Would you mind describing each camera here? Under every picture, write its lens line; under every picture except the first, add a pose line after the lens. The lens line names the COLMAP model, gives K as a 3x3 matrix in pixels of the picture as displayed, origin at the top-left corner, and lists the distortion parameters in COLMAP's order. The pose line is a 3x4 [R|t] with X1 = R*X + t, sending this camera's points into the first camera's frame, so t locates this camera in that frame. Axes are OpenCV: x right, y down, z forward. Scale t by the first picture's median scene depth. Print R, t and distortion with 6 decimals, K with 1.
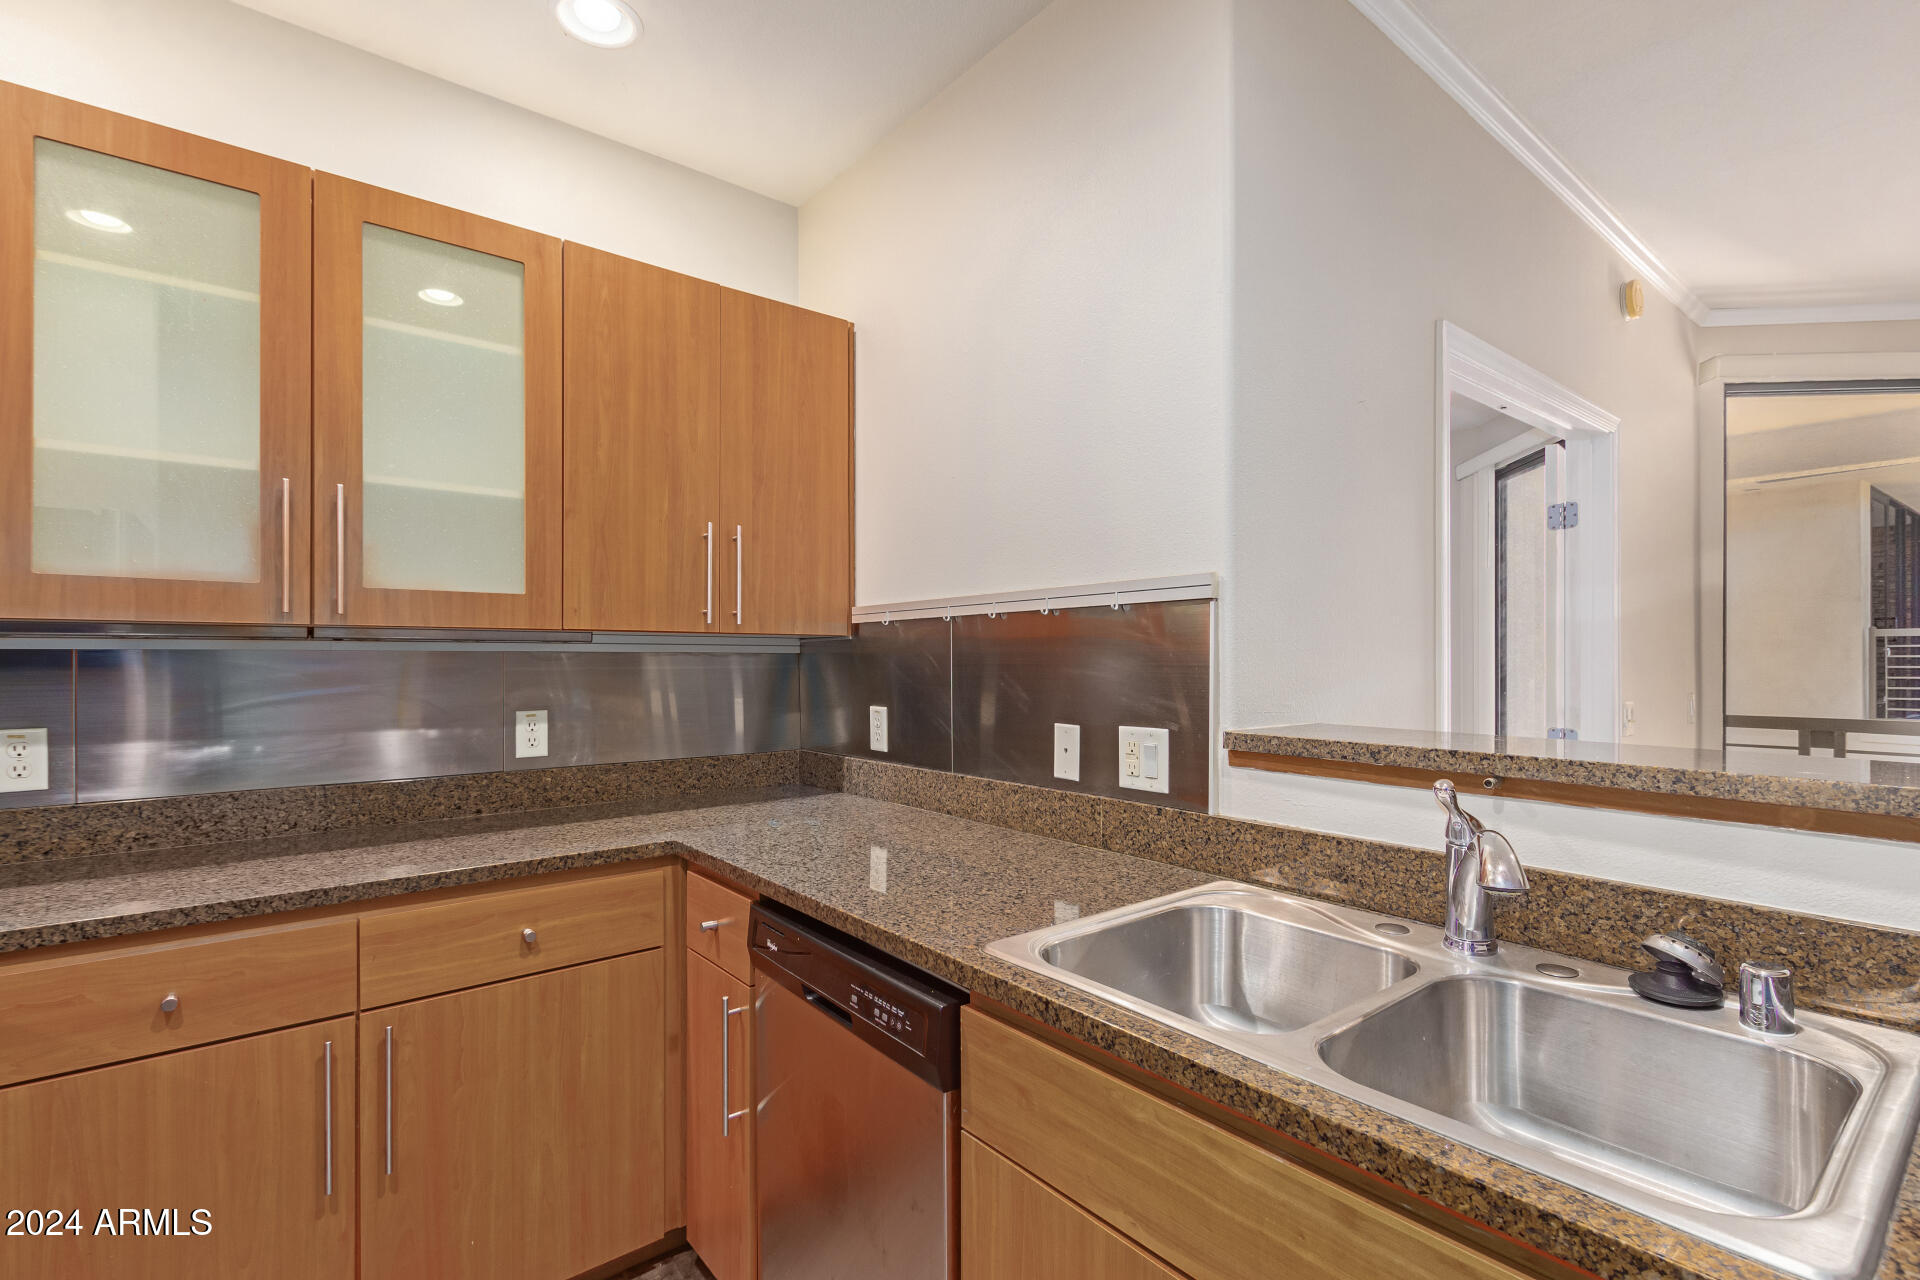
lens RADIAL K [[882.4, 0, 976.7], [0, 882.4, 658.0], [0, 0, 1]] dist [0.001754, -0.002213]
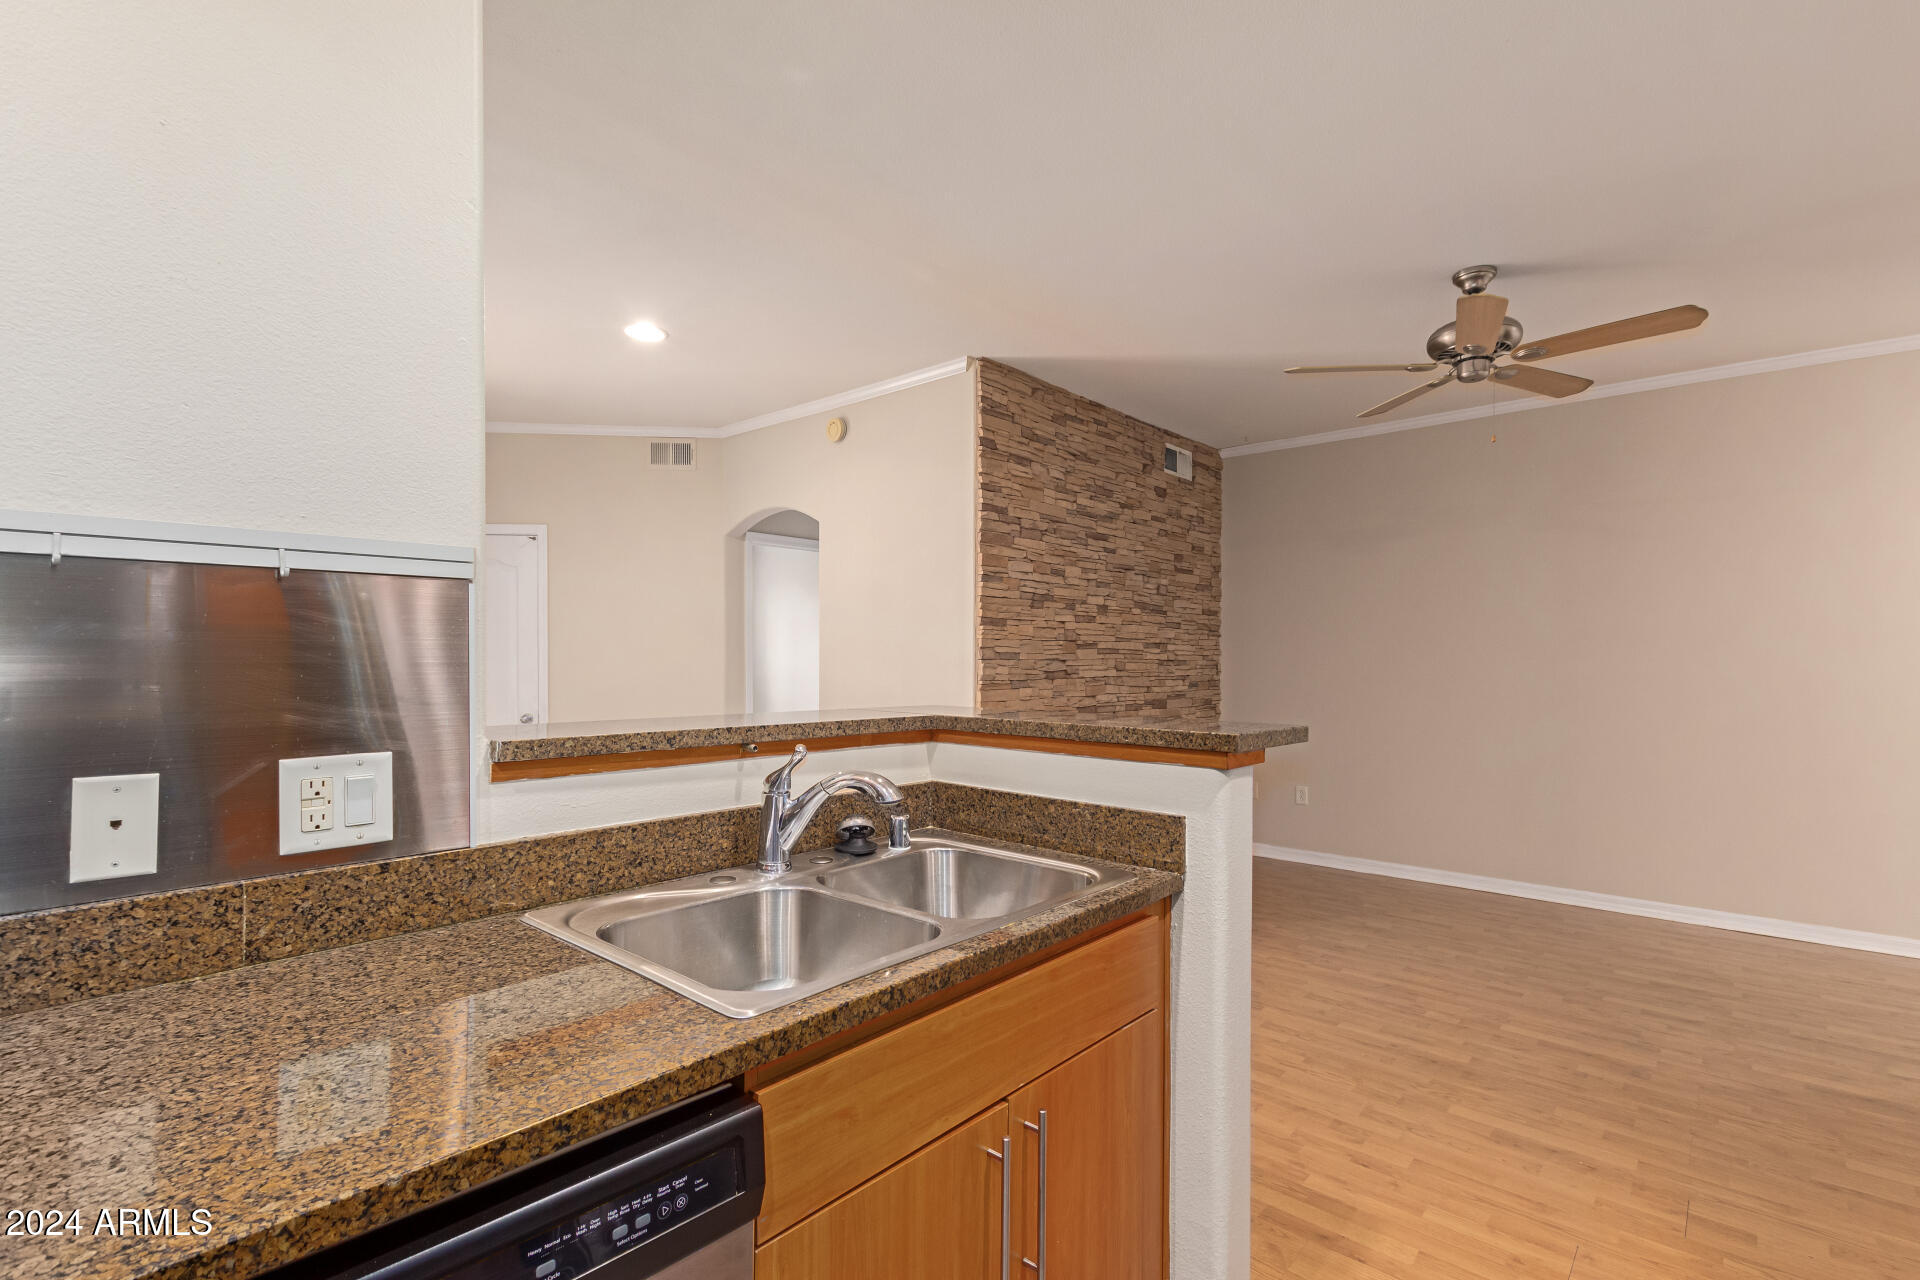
lens RADIAL K [[882.4, 0, 966.9], [0, 882.4, 647.7], [0, 0, 1]] dist [0.001754, -0.002213]
pose [[-0.168099, 0.006981, 0.985745, -0.572272], [-0.009143, 0.999921, -0.008640, -0.001983], [-0.985728, -0.010465, -0.168022, 0.651722]]
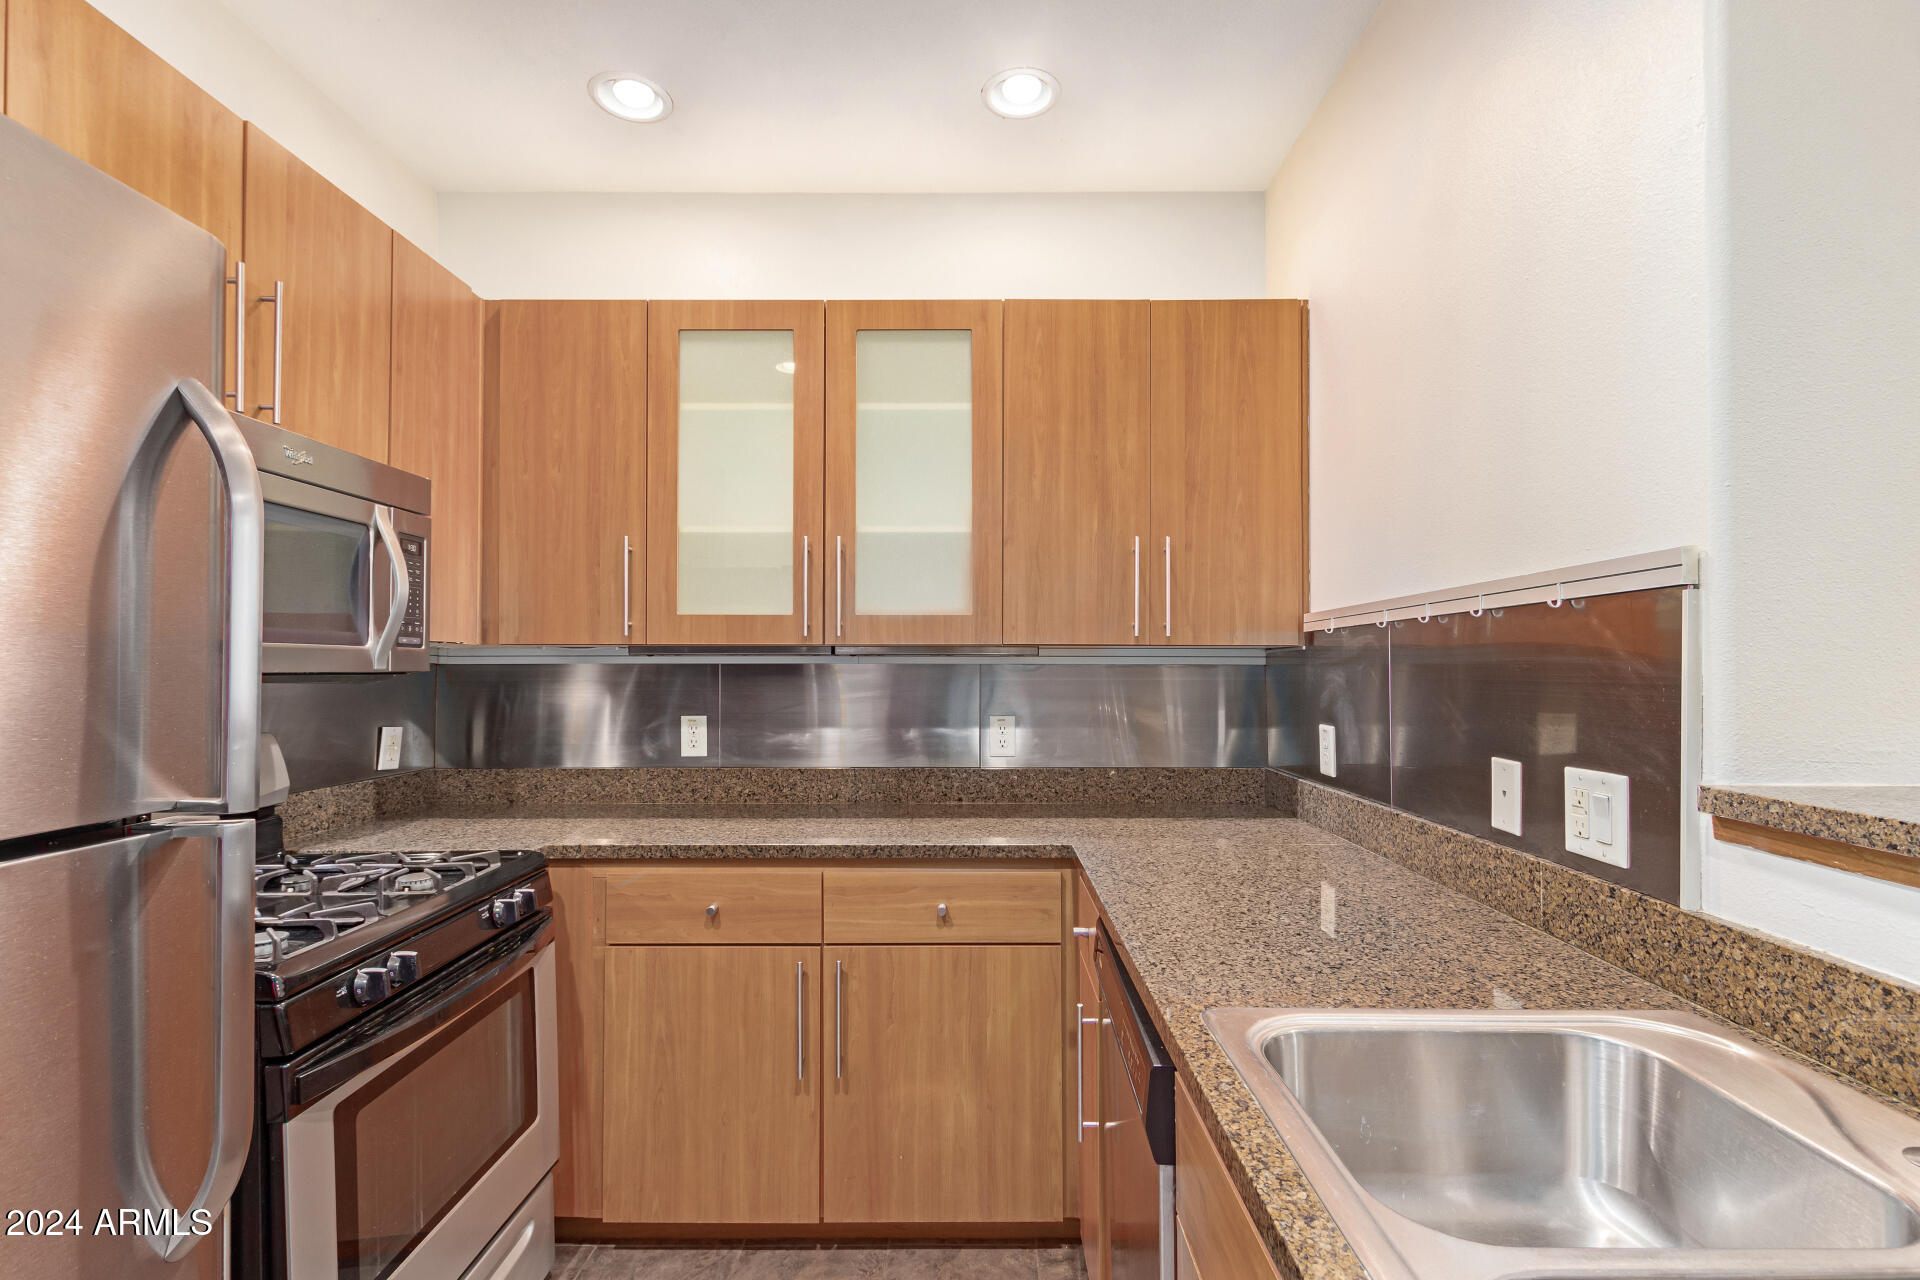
lens RADIAL K [[882.4, 0, 967.9], [0, 882.4, 659.8], [0, 0, 1]] dist [0.001754, -0.002213]
pose [[0.765022, -0.004670, -0.643987, 0.265601], [-0.000420, 0.999970, -0.007751, -0.005367], [0.644004, 0.006200, 0.764997, 0.130727]]
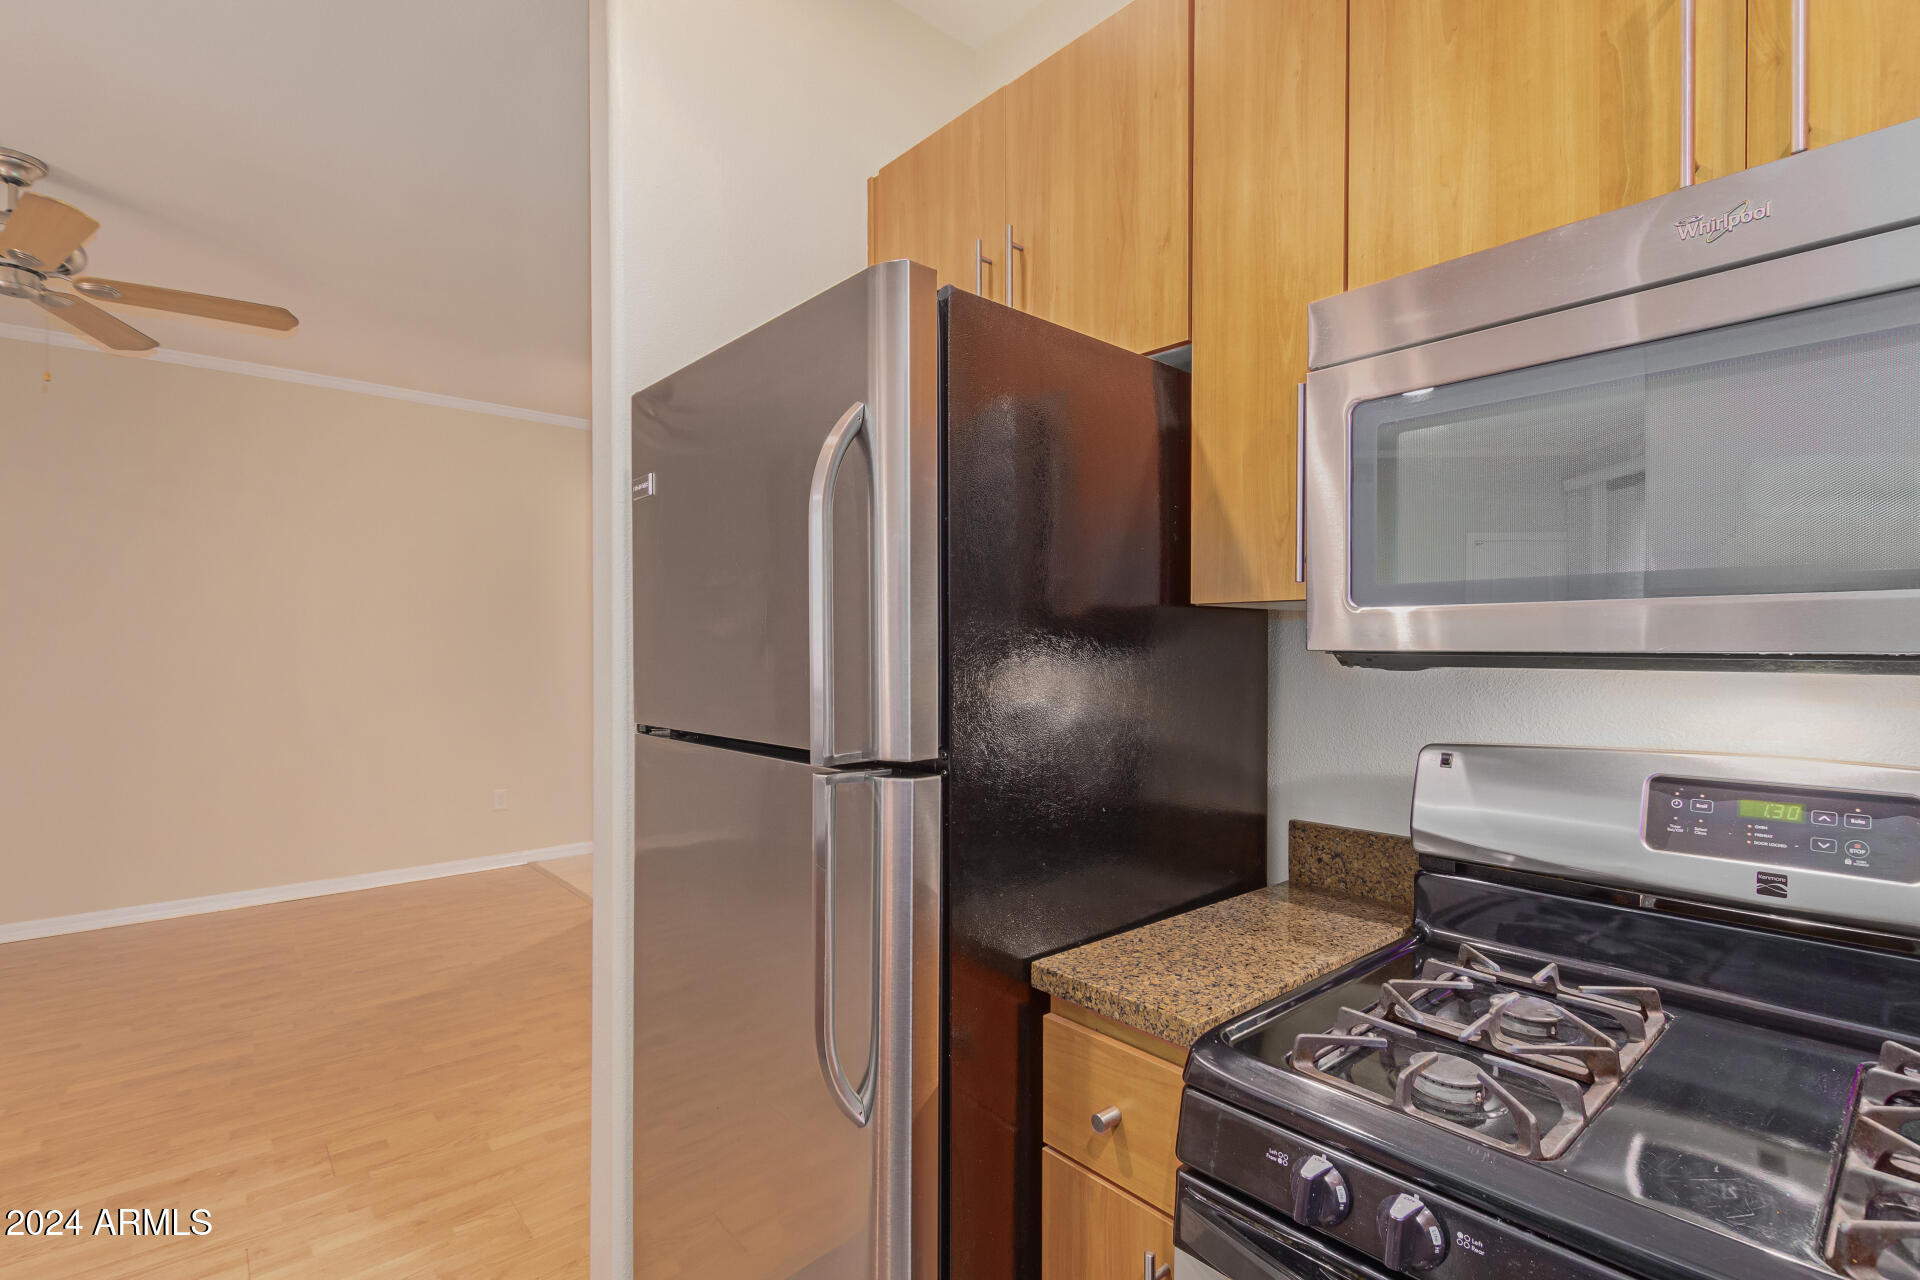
lens RADIAL K [[882.4, 0, 974.1], [0, 882.4, 646.7], [0, 0, 1]] dist [0.001754, -0.002213]
pose [[-0.999015, -0.005338, -0.044060, -0.440326], [-0.005044, 0.999964, -0.006777, -0.005404], [0.044095, -0.006548, -0.999006, 0.838097]]
